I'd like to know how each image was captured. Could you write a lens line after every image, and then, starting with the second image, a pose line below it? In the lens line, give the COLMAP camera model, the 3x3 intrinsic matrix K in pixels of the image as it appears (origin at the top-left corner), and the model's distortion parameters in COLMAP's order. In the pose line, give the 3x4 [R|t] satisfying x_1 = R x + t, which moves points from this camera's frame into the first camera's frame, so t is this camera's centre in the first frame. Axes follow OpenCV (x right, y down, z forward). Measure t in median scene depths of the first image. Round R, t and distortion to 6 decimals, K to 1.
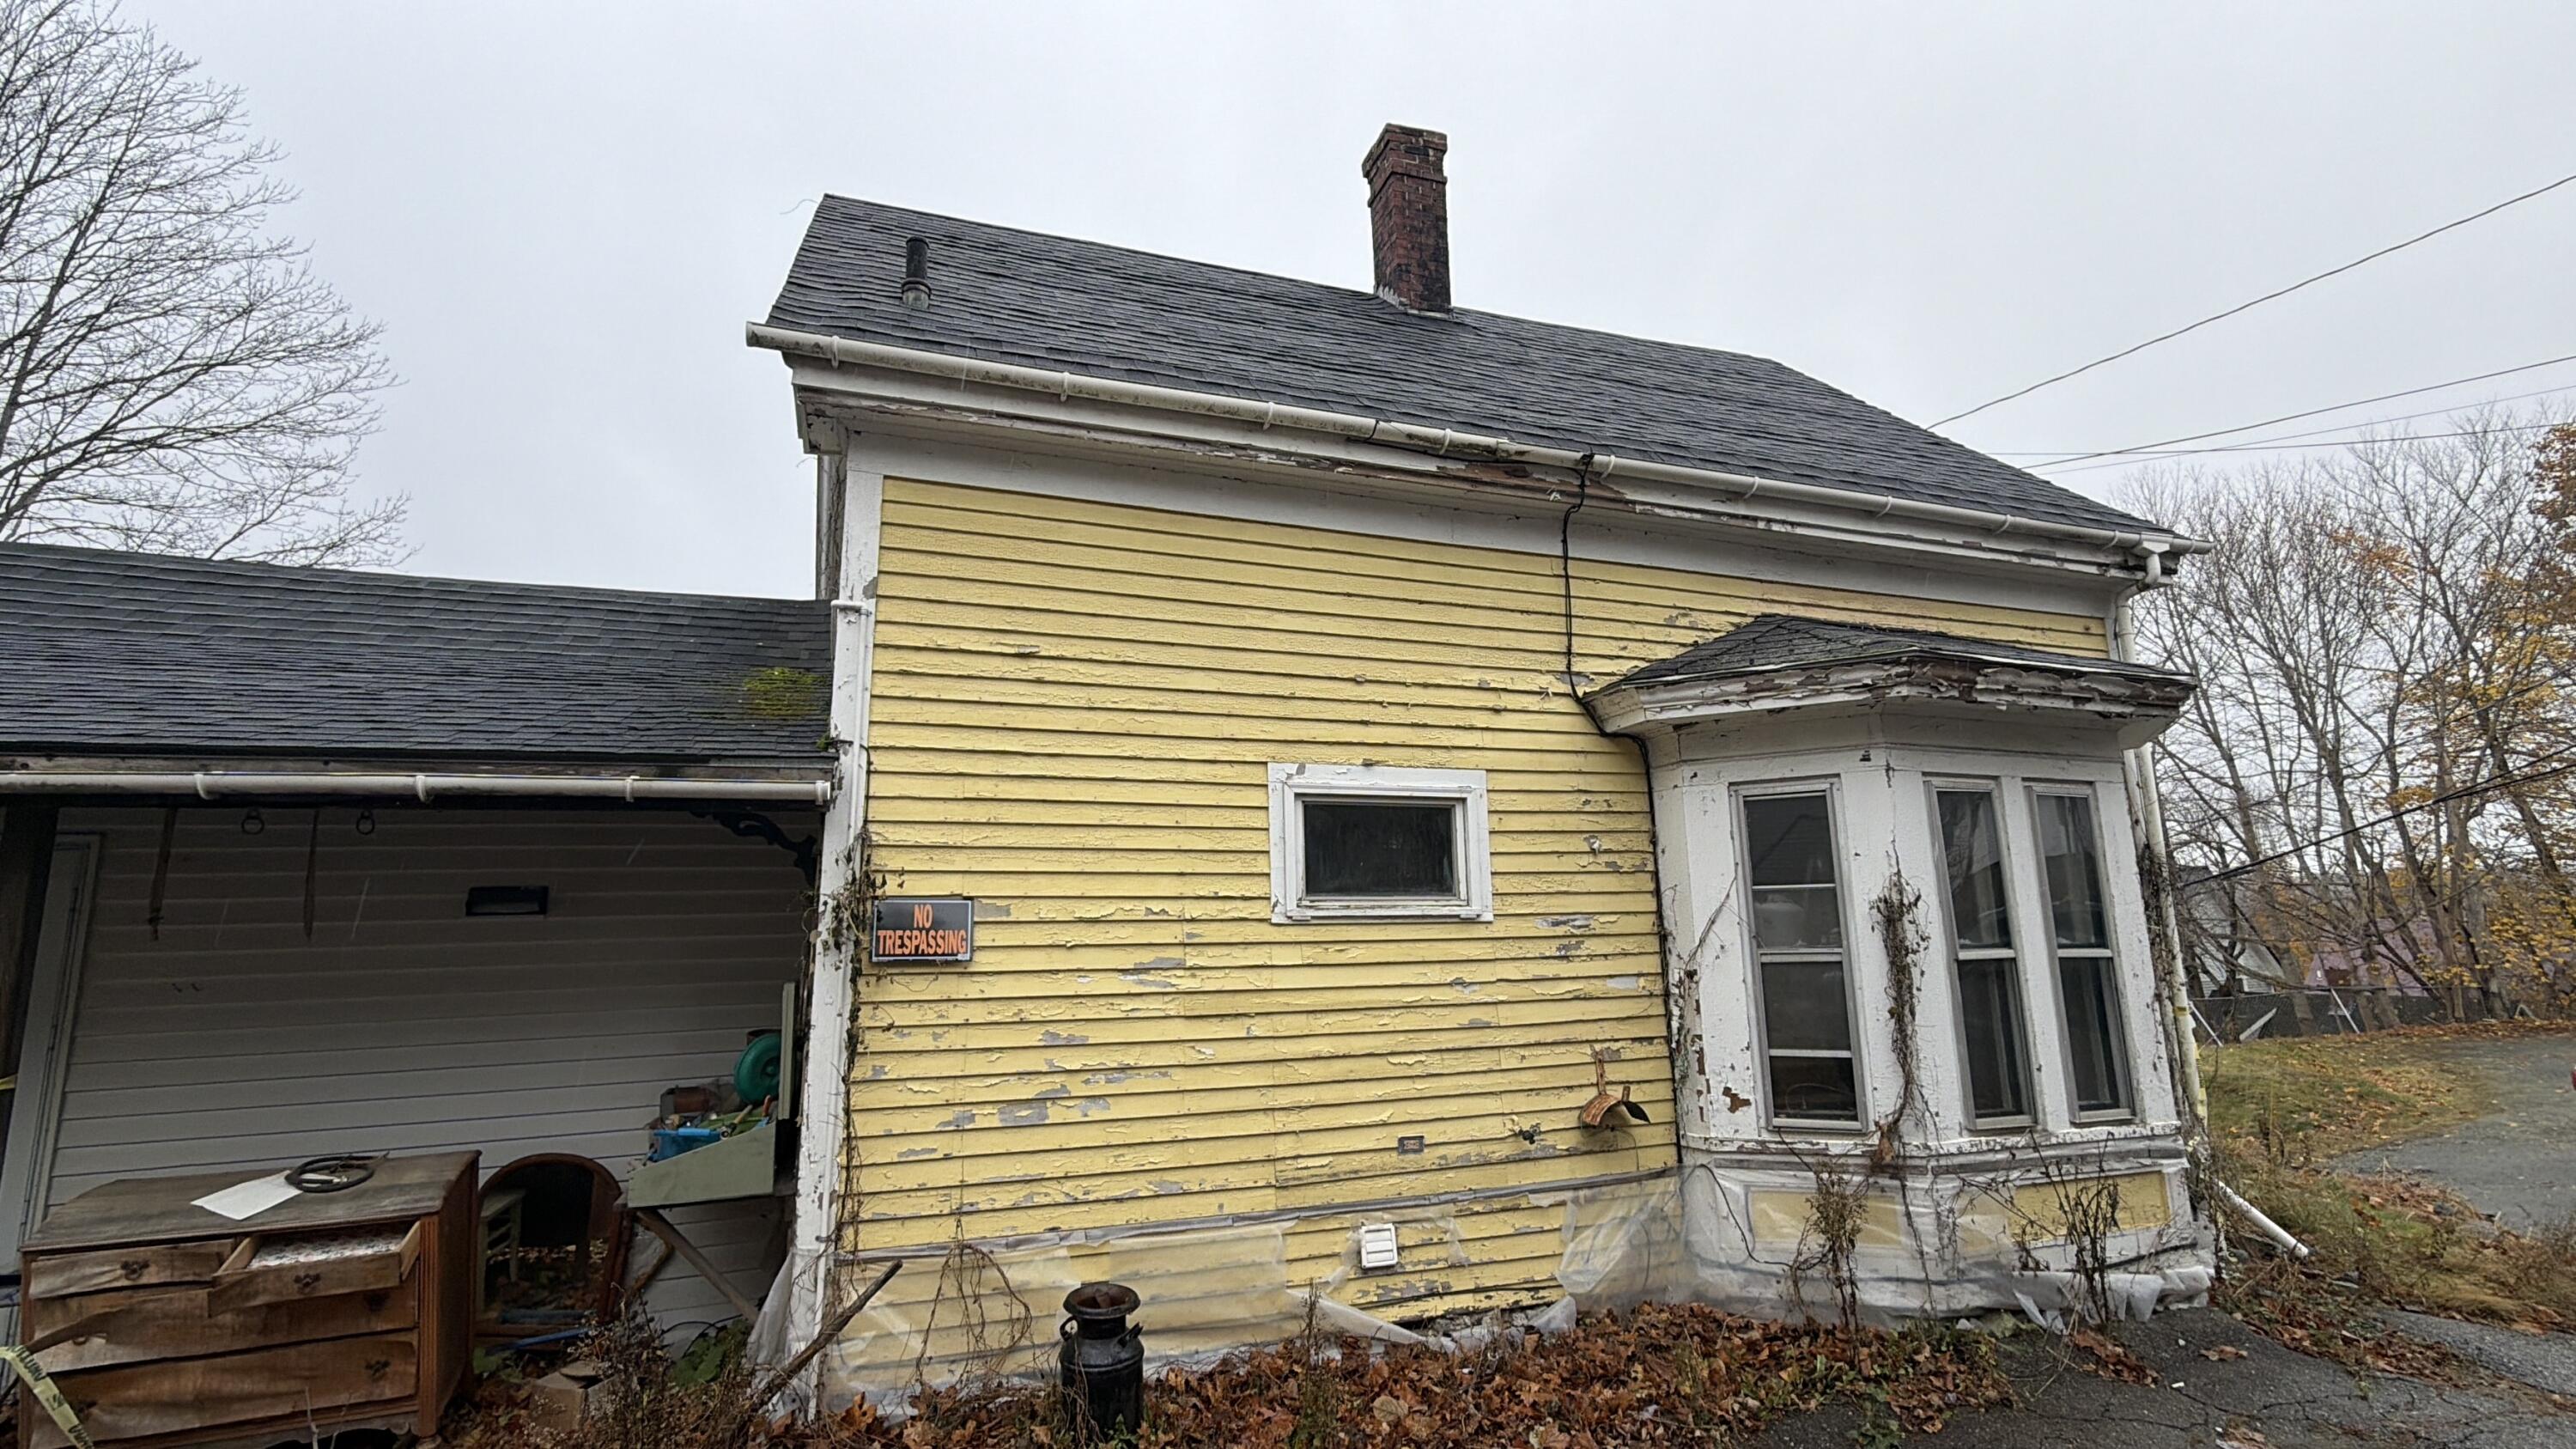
lens RADIAL K [[1185.4, 0, 1285.1], [0, 1185.4, 718.0], [0, 0, 1]] dist [0.001347, -0.001292]
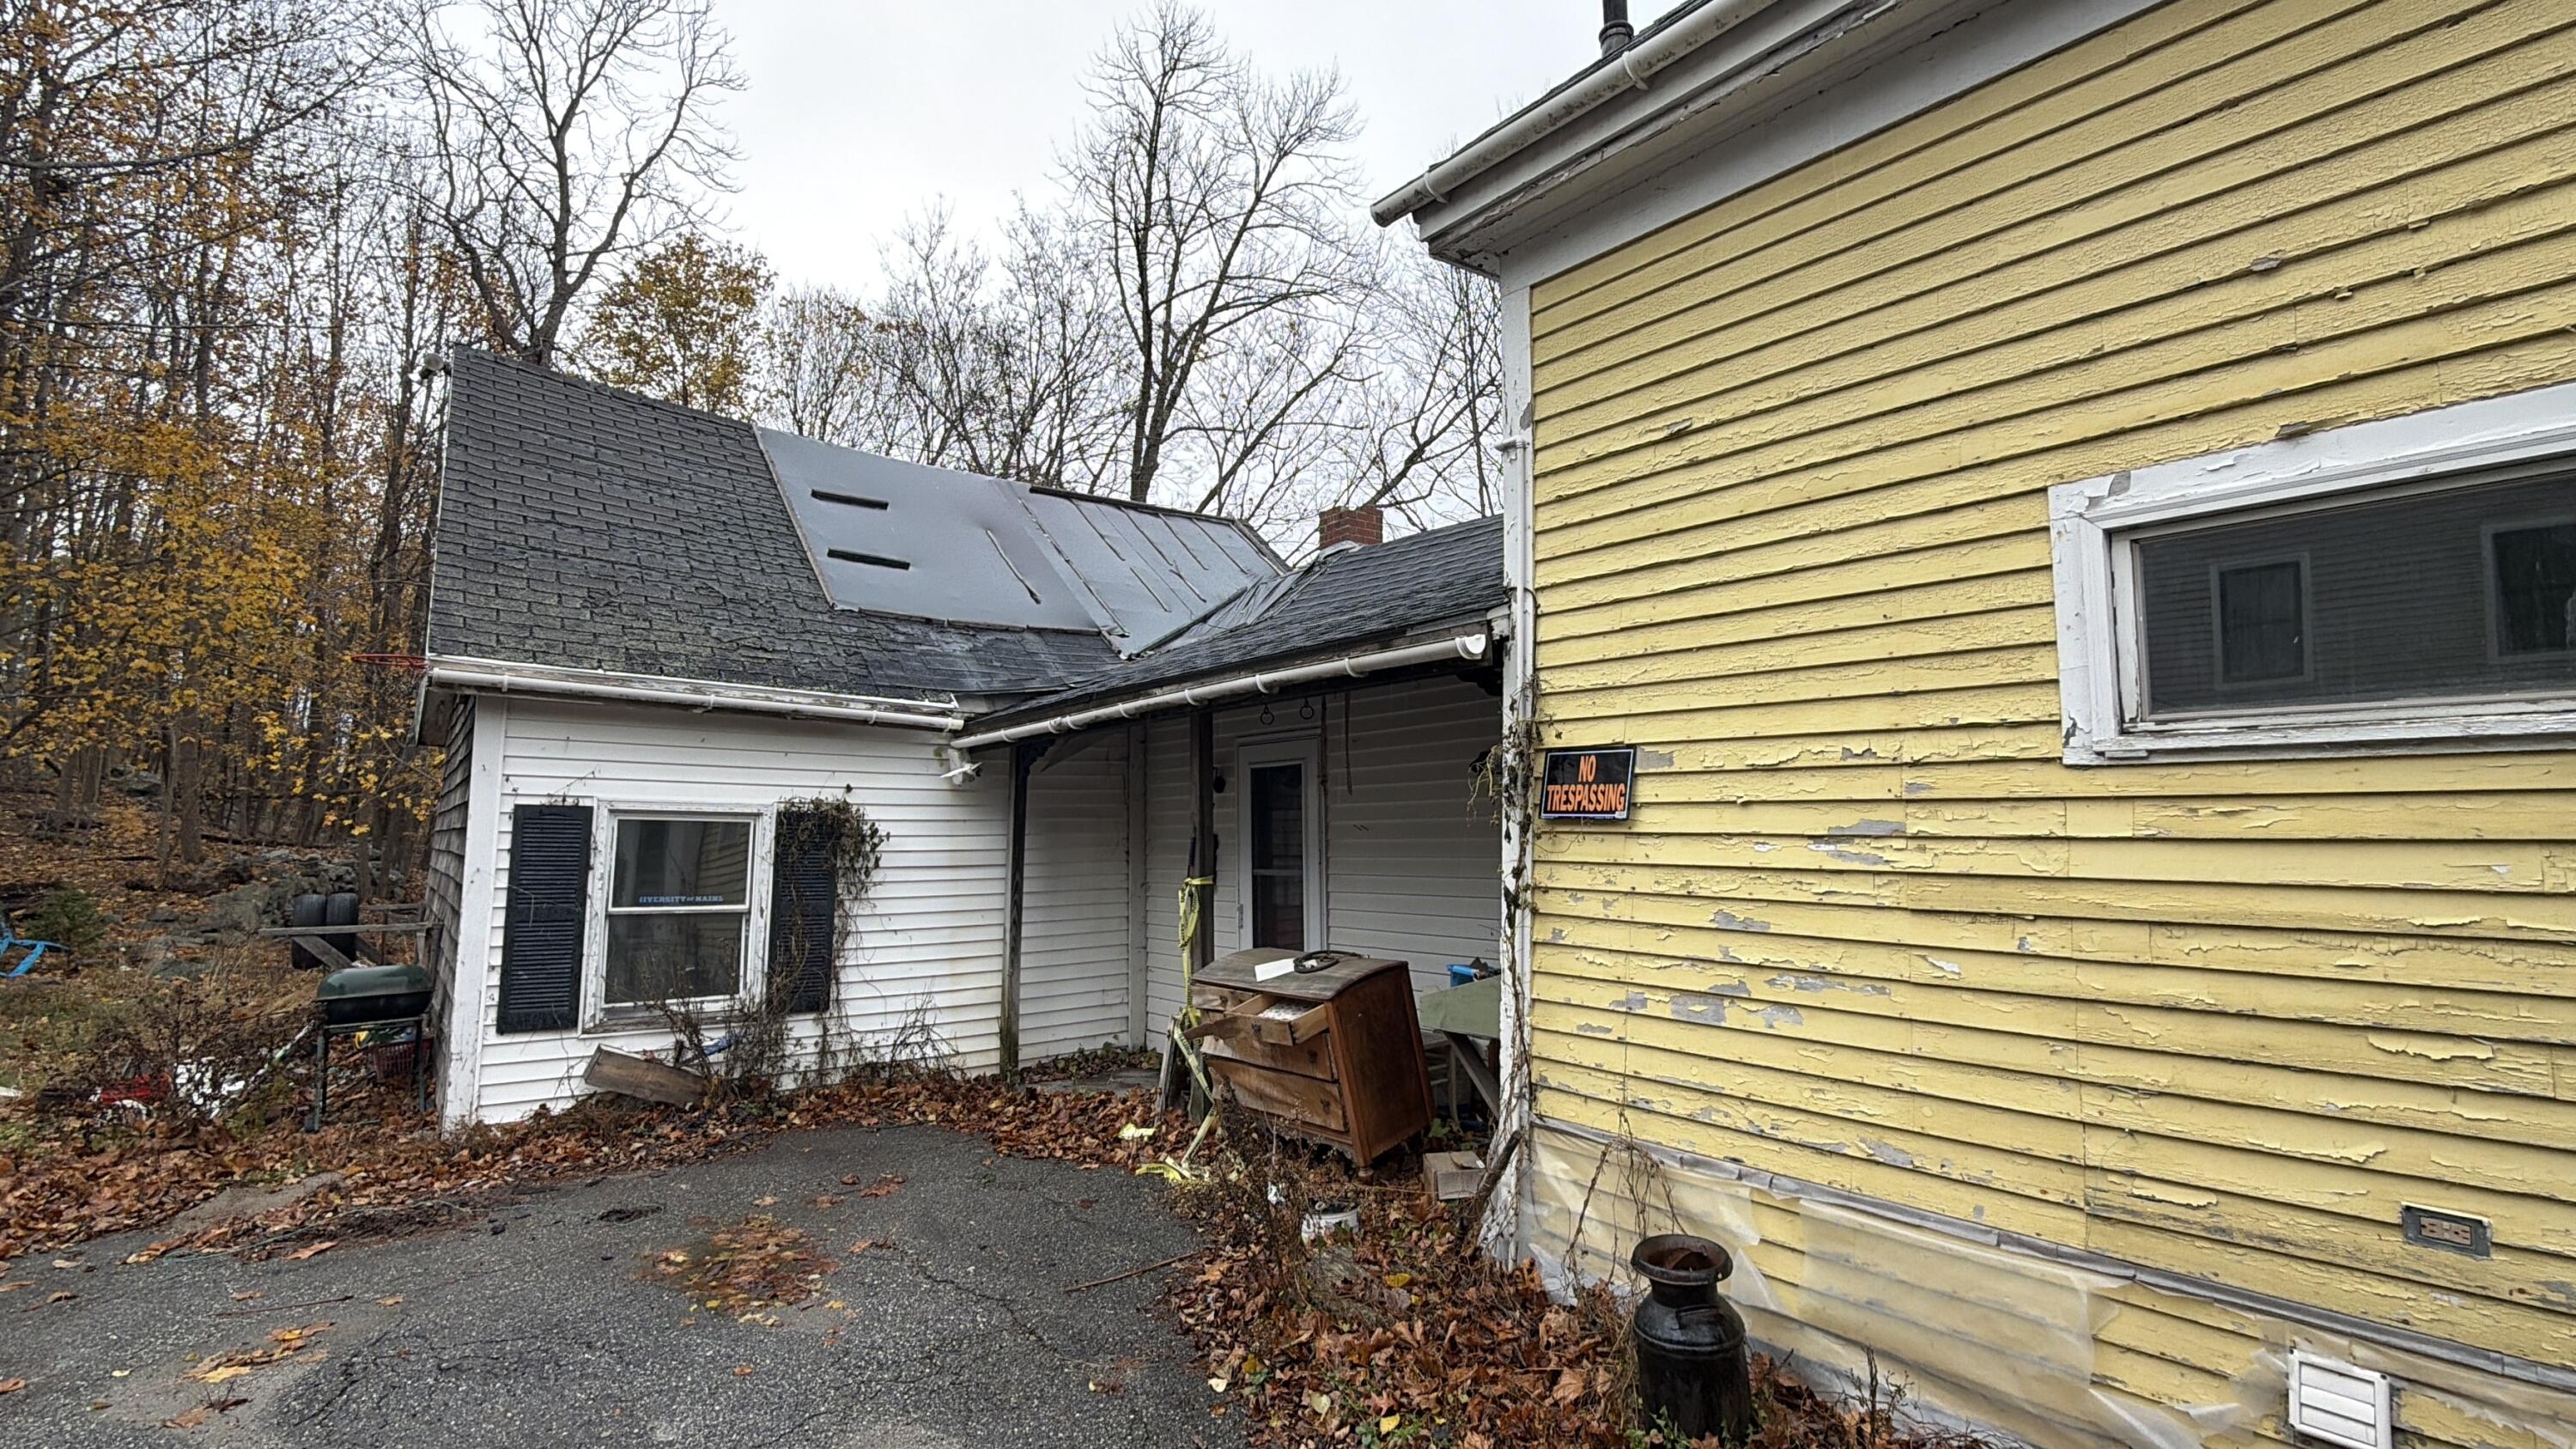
lens RADIAL K [[1185.4, 0, 1289.6], [0, 1185.4, 721.0], [0, 0, 1]] dist [0.001347, -0.001292]
pose [[0.303005, -0.060362, -0.951075, 0.428232], [0.181371, 0.983404, -0.004630, 0.088028], [0.935571, -0.171094, 0.308924, 0.482006]]
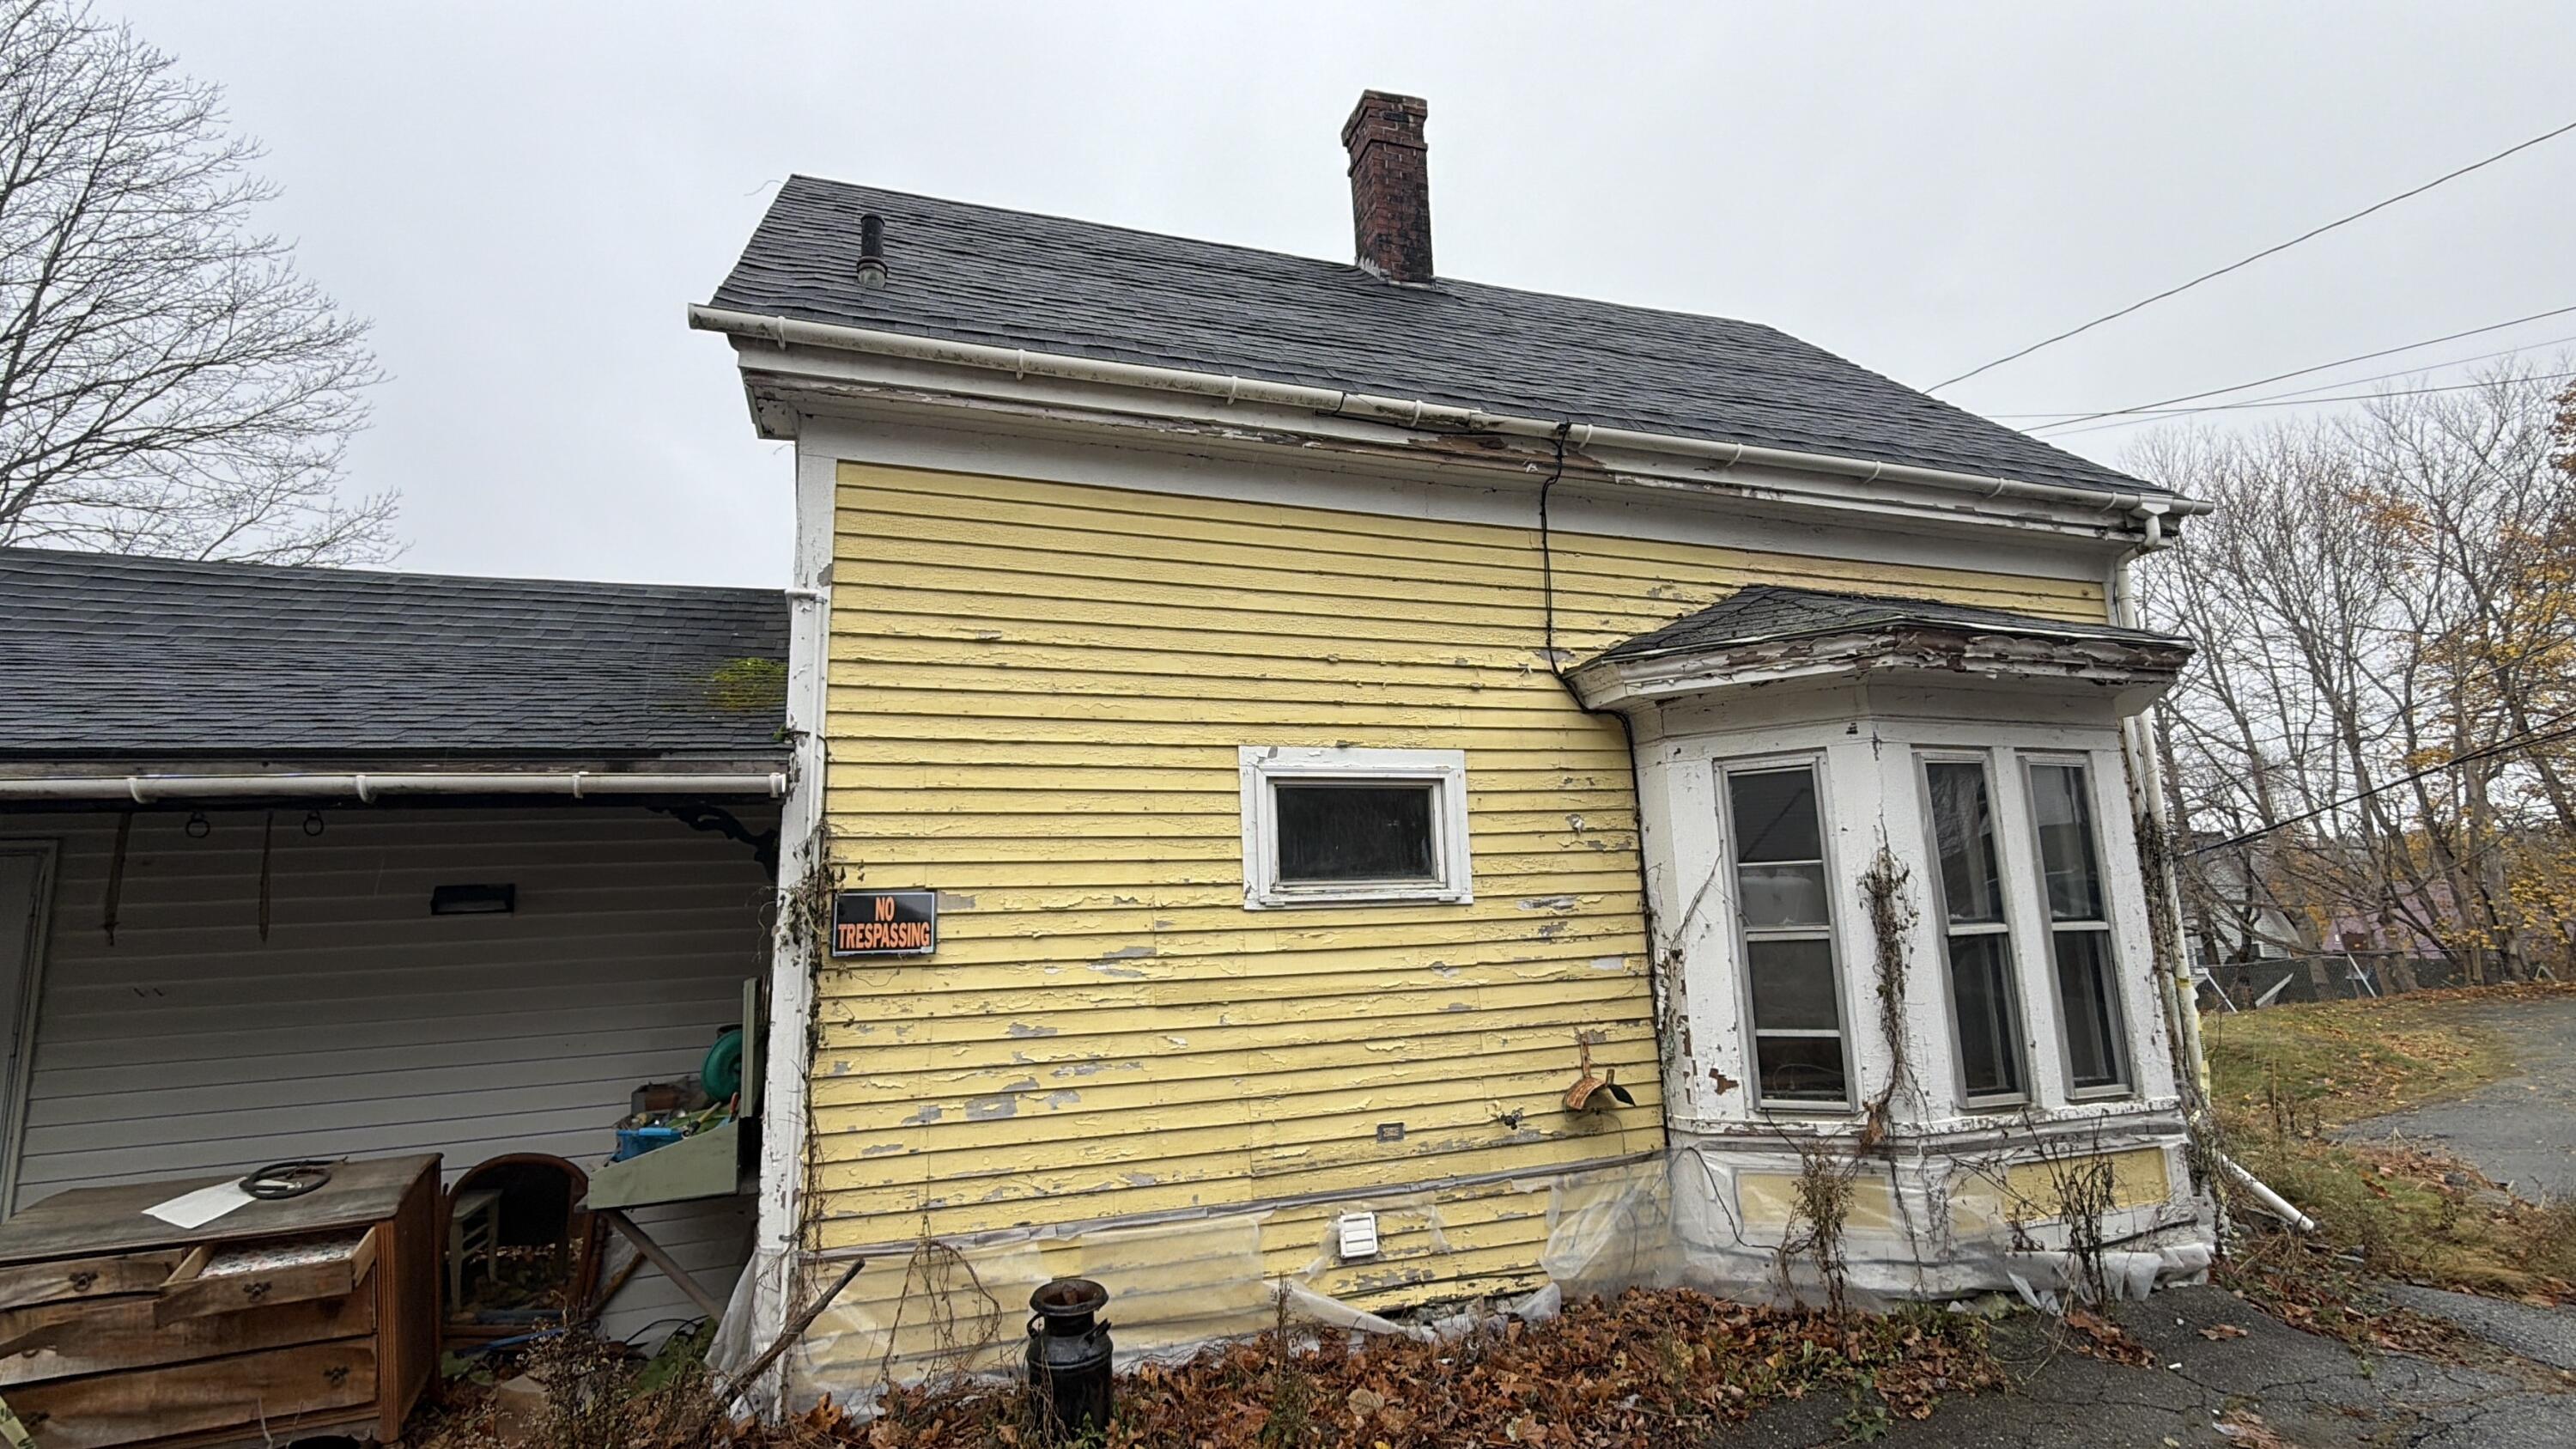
lens RADIAL K [[1185.4, 0, 1284.4], [0, 1185.4, 719.0], [0, 0, 1]] dist [0.001347, -0.001292]
pose [[0.999795, -0.017968, -0.009371, 0.034213], [0.018122, 0.999697, 0.016630, -0.000342], [0.009070, -0.016797, 0.999818, 0.022492]]
